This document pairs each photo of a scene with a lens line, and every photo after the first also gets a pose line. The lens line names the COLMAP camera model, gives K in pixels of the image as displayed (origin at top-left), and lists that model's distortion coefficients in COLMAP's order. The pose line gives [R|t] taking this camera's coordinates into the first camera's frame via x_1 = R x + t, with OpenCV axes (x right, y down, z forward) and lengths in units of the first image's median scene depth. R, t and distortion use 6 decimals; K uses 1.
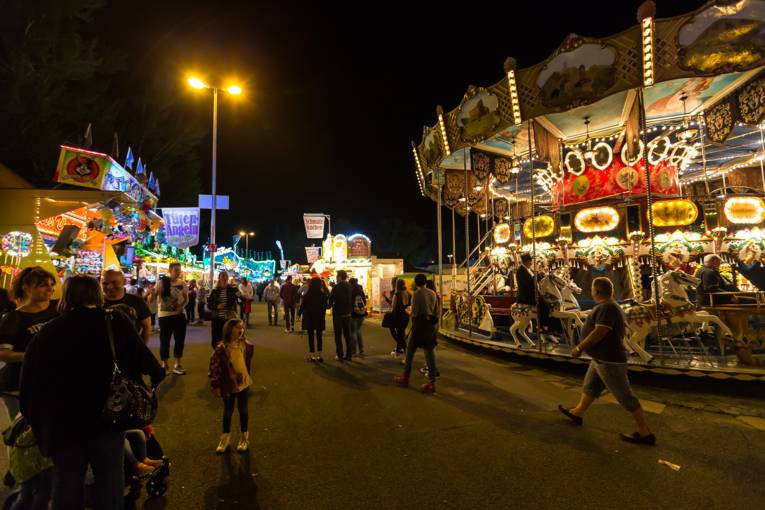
lens RADIAL K [[335.2, 0, 381.6], [0, 335.2, 256.4], [0, 0, 1]] dist [0.000878, 0.000299]
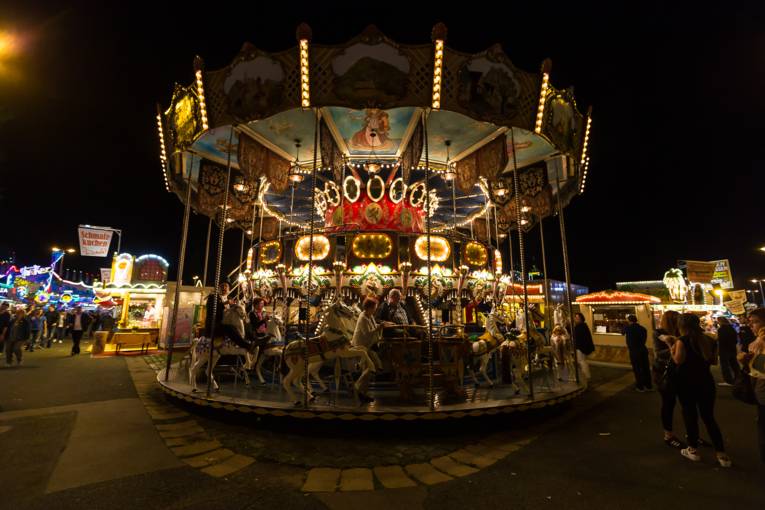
lens RADIAL K [[335.2, 0, 381.6], [0, 335.2, 256.4], [0, 0, 1]] dist [0.000878, 0.000299]
pose [[0.946057, 0.075313, 0.315126, 0.534761], [-0.043250, 0.993260, -0.107539, 0.008518], [-0.321101, 0.088109, 0.942937, 0.043637]]
